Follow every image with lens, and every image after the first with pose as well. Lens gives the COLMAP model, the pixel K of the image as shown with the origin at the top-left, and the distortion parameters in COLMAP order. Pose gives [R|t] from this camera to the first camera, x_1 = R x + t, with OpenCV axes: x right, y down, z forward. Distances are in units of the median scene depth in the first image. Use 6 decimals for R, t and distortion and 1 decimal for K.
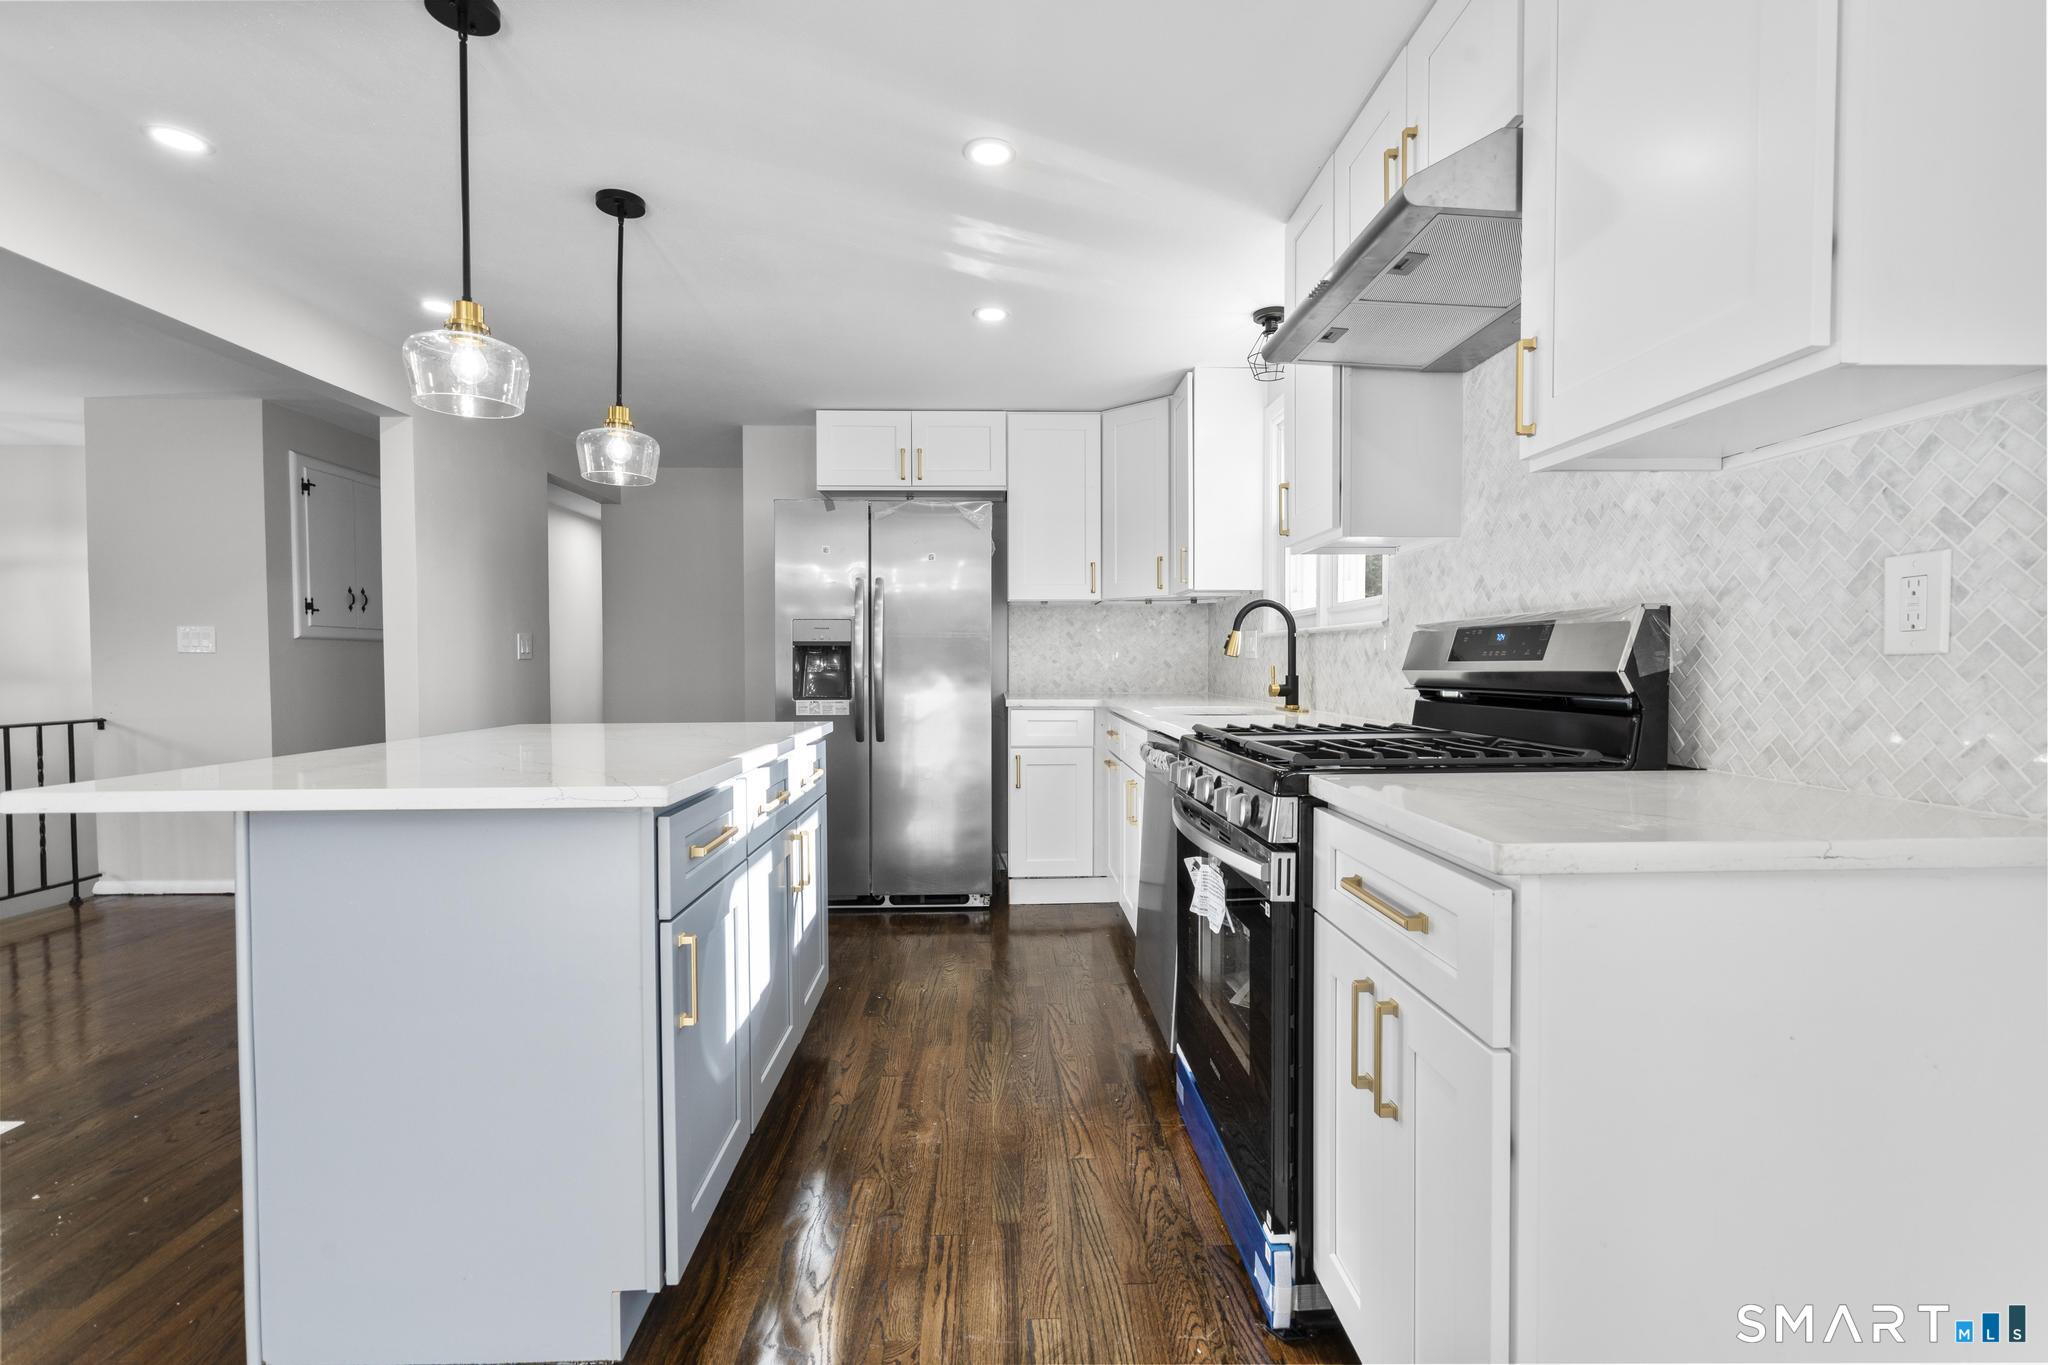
lens RADIAL K [[913.9, 0, 1024.0], [0, 913.9, 682.5], [0, 0, 1]] dist [-0.015385, 0.000029]
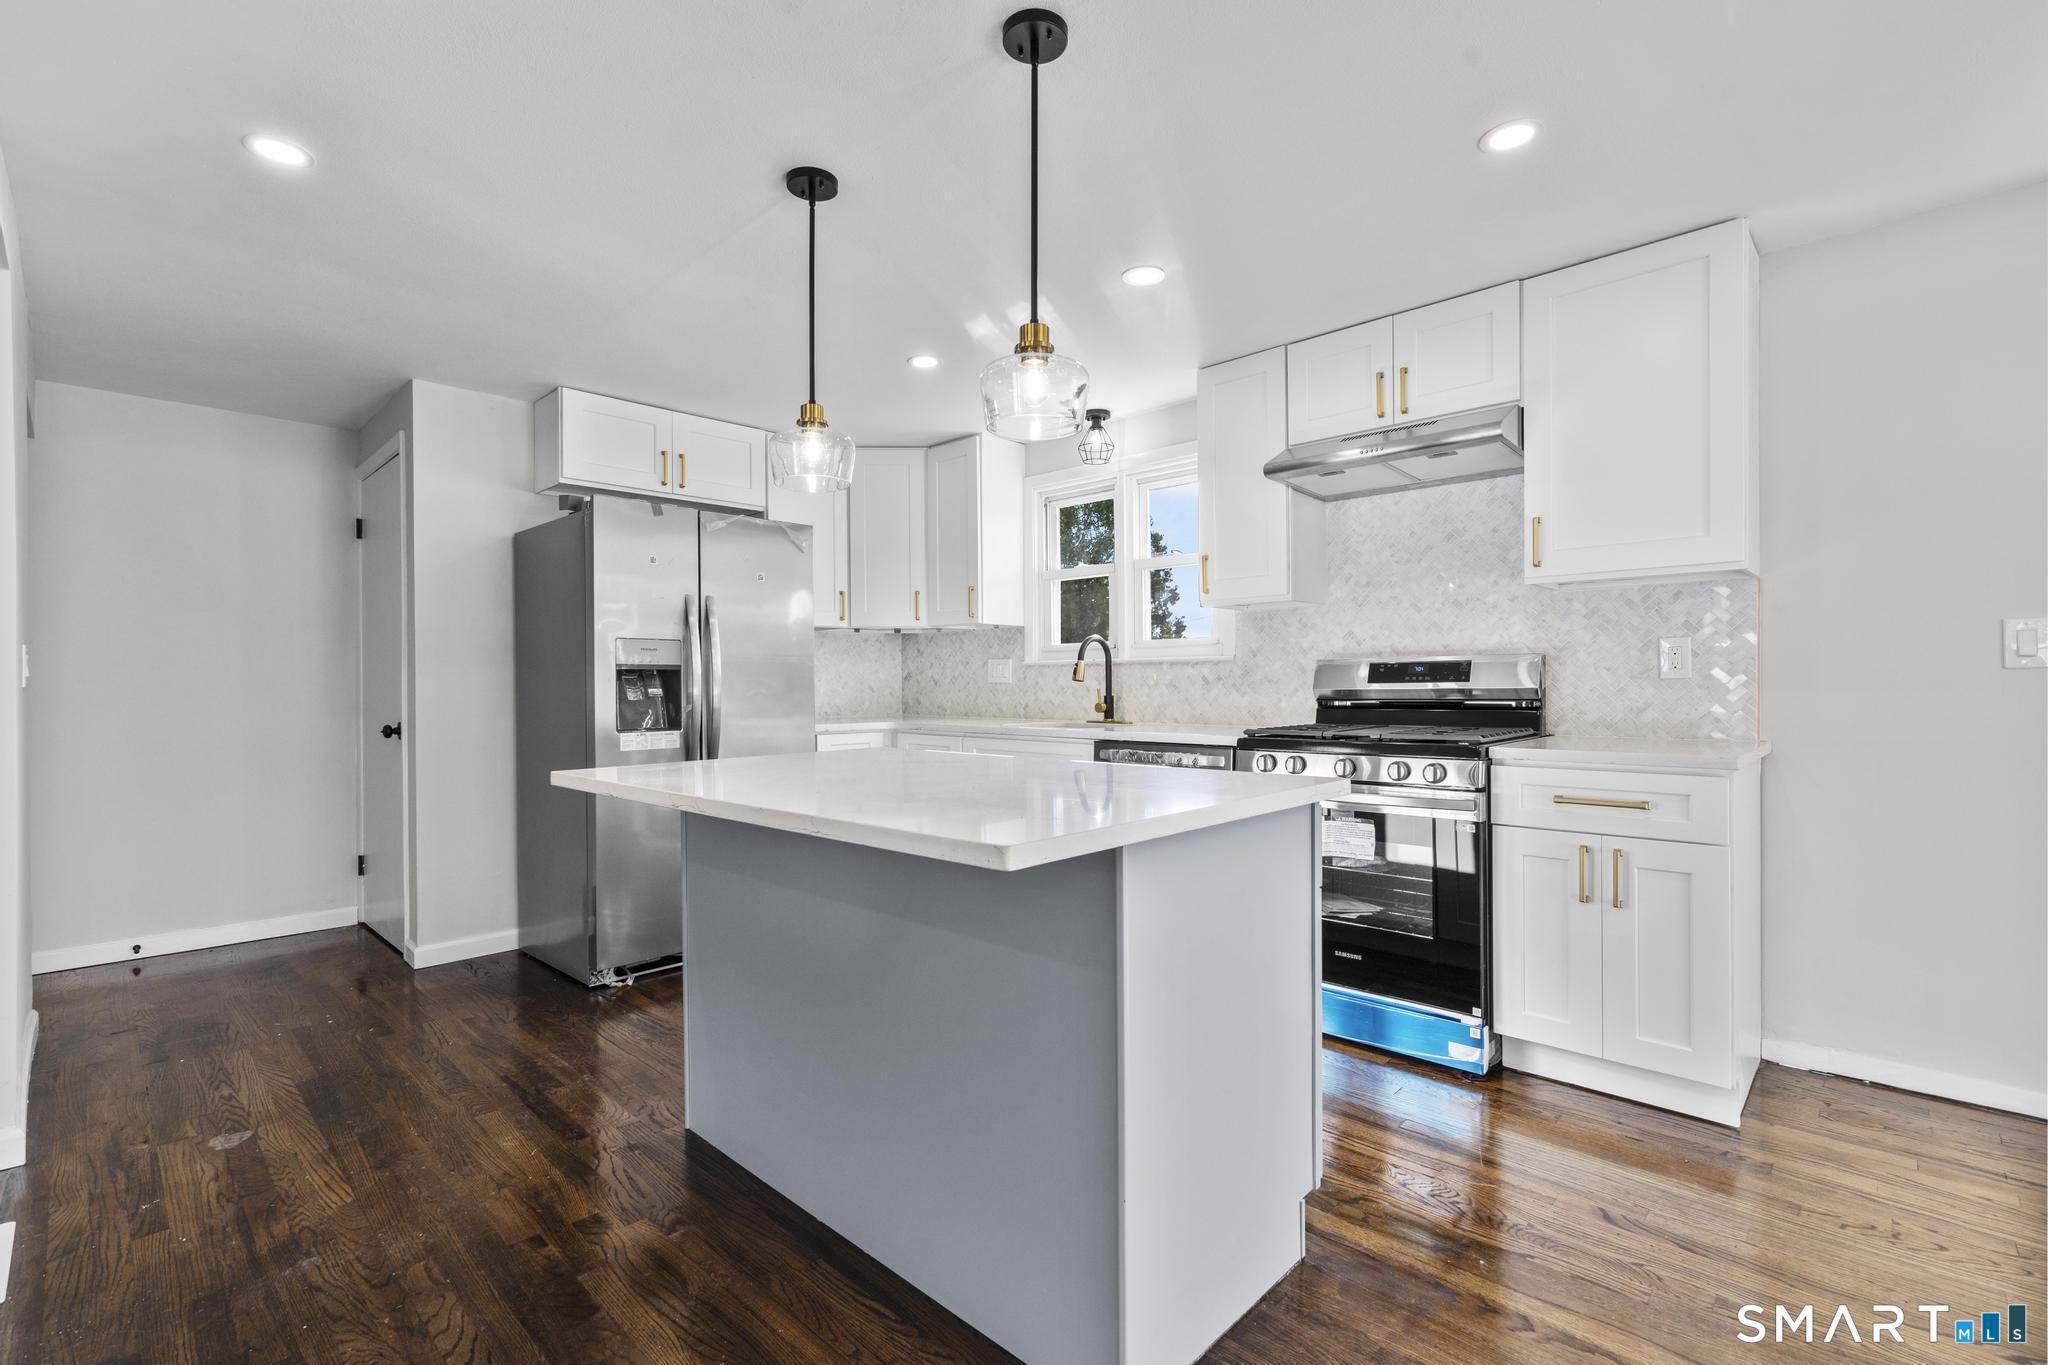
lens RADIAL K [[912.4, 0, 1026.3], [0, 912.4, 684.6], [0, 0, 1]] dist [-0.007732, 0.001171]
pose [[0.716831, -0.004824, 0.697231, -1.013965], [0.022506, 0.999615, -0.016222, -0.007604], [-0.696884, 0.027320, 0.716663, 0.234855]]
